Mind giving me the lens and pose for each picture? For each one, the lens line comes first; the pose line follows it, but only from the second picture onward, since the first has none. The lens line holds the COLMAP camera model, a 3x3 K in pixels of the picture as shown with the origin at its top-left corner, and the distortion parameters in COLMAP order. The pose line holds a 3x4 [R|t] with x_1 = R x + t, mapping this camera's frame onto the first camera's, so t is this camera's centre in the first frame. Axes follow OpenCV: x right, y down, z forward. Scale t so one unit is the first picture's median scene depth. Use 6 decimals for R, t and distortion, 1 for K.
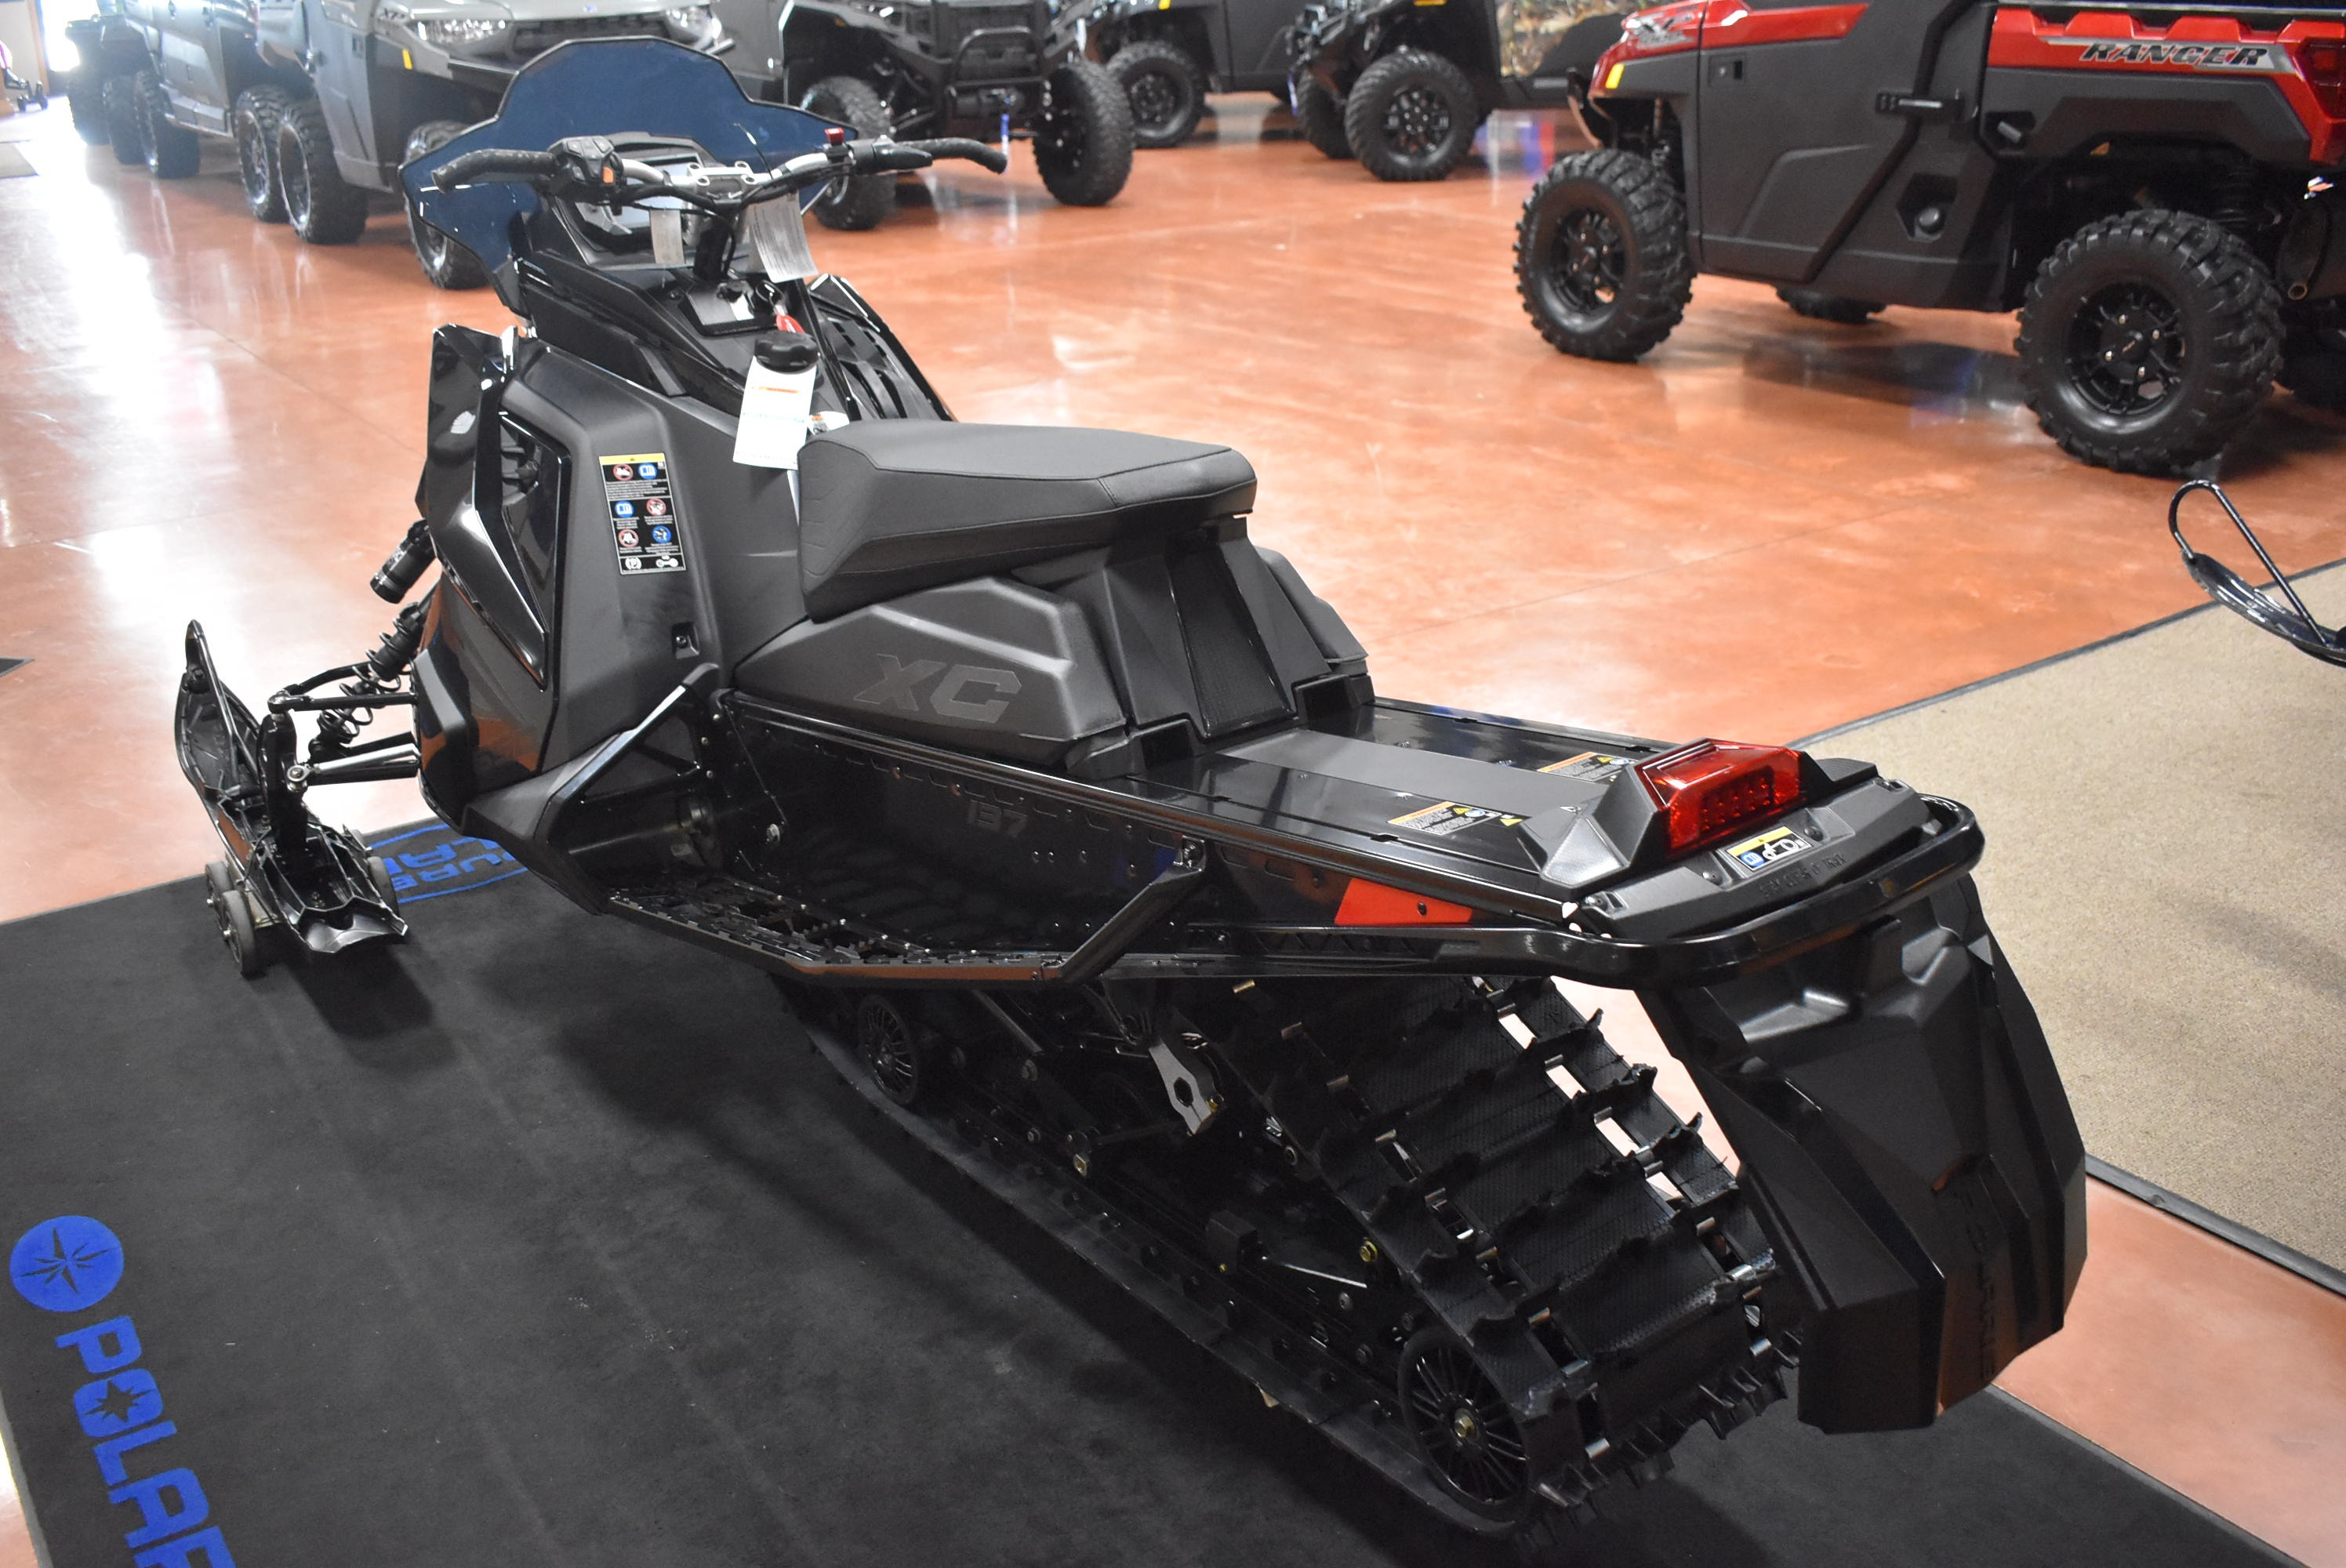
lens RADIAL K [[2166.4, 0, 1173.1], [0, 2166.4, 788.7], [0, 0, 1]] dist [-0.081654, 0.000000]
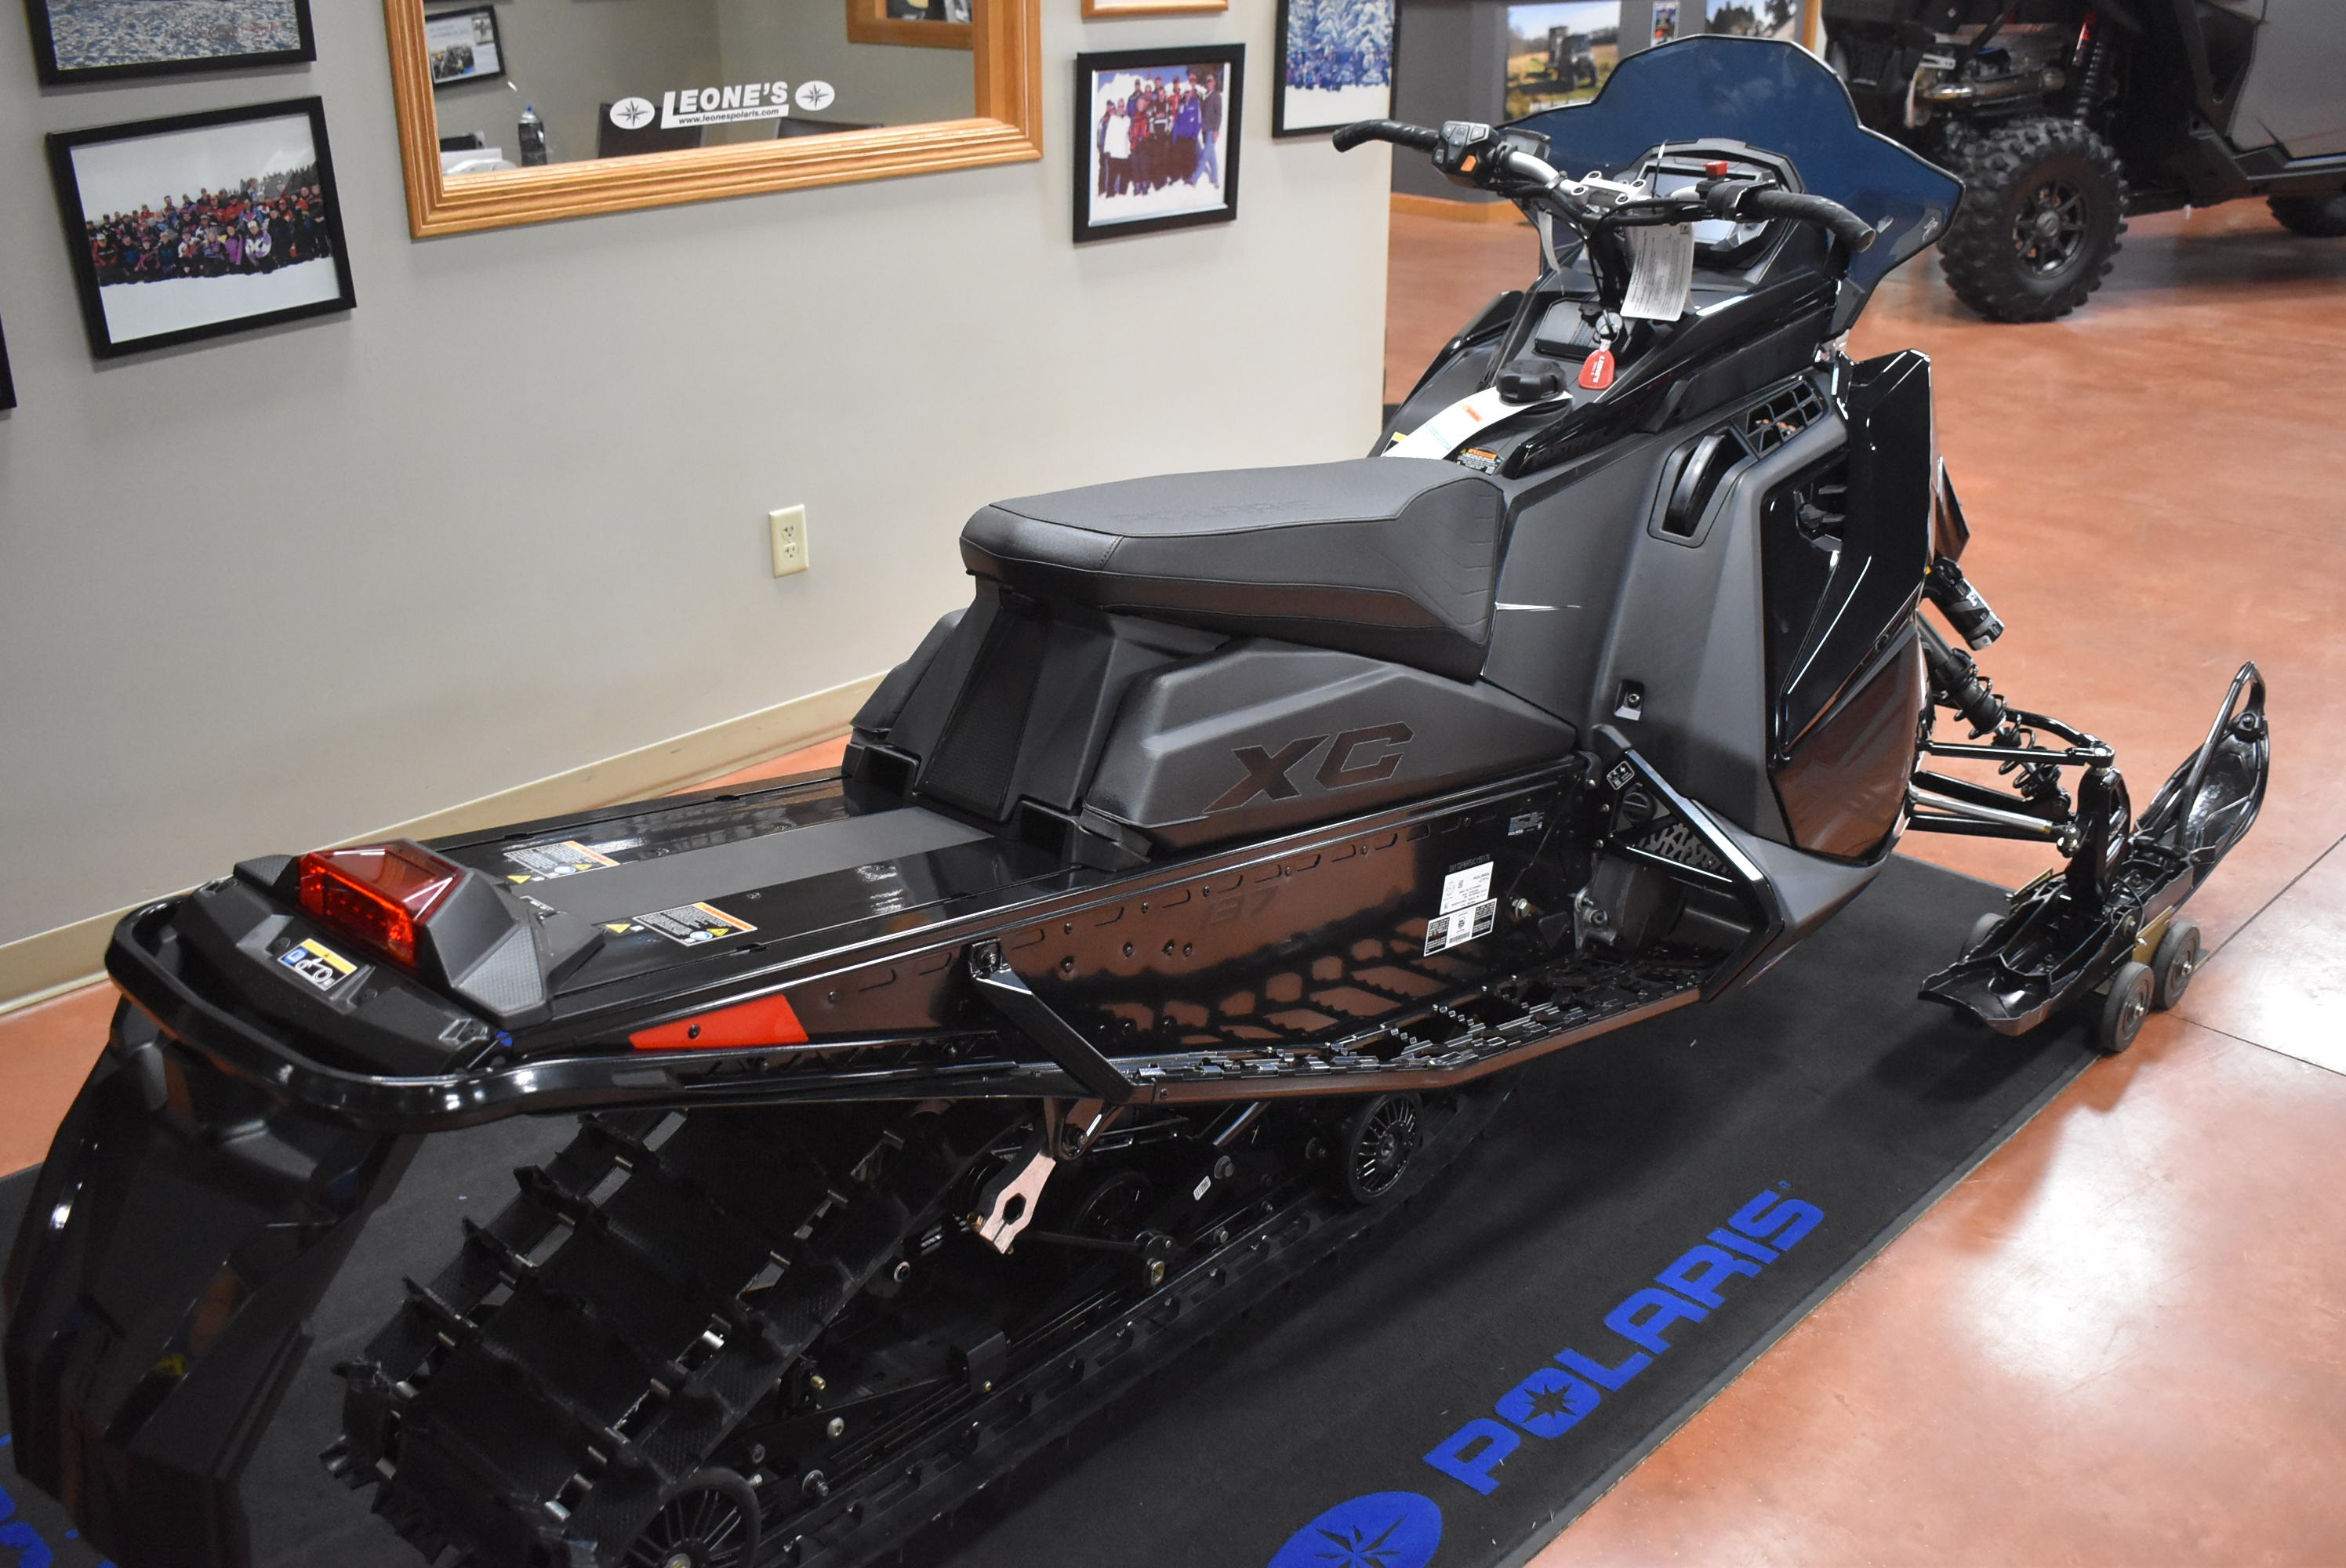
lens RADIAL K [[2166.4, 0, 1165.1], [0, 2166.4, 790.7], [0, 0, 1]] dist [-0.081654, 0.000000]
pose [[0.180217, 0.394422, -0.901084, 0.673142], [-0.373262, 0.874985, 0.308346, -0.269117], [0.910054, 0.280771, 0.304910, 0.610789]]
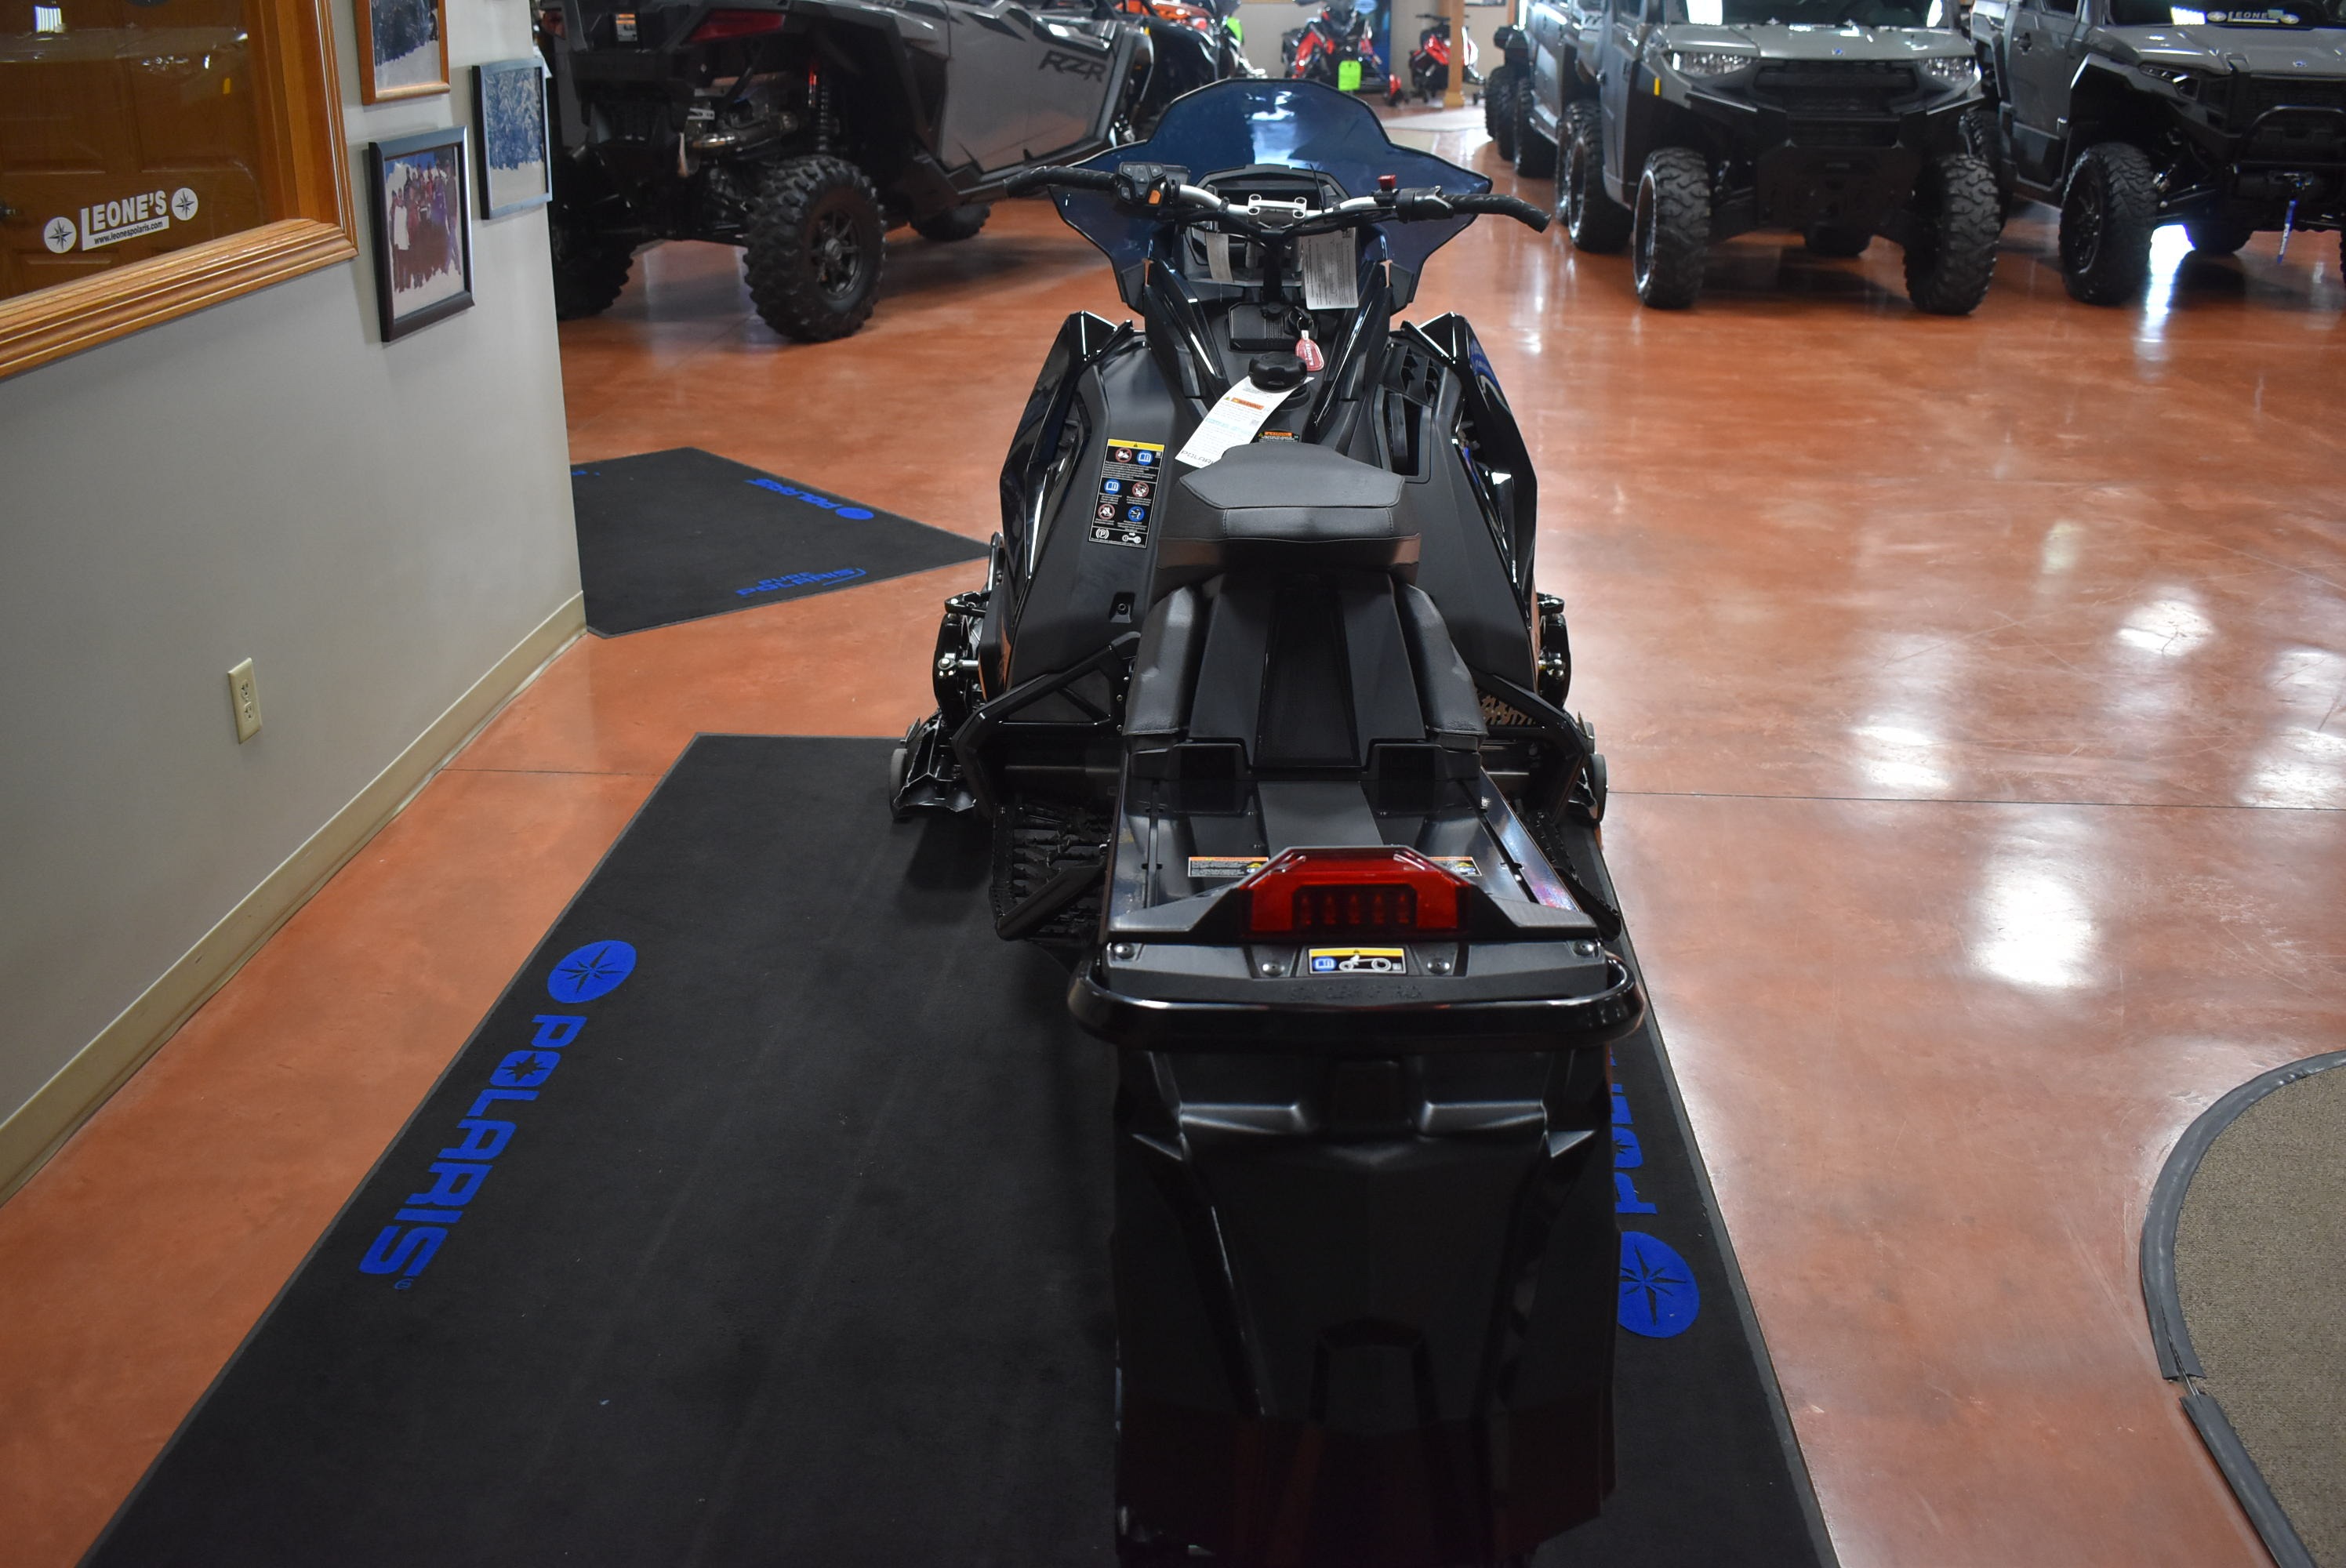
lens RADIAL K [[2166.4, 0, 1165.8], [0, 2166.4, 784.6], [0, 0, 1]] dist [-0.081654, 0.000000]
pose [[0.784572, 0.235036, -0.573764, 0.445098], [-0.243649, 0.967797, 0.063278, -0.053659], [0.570160, 0.090151, 0.816572, 0.086238]]
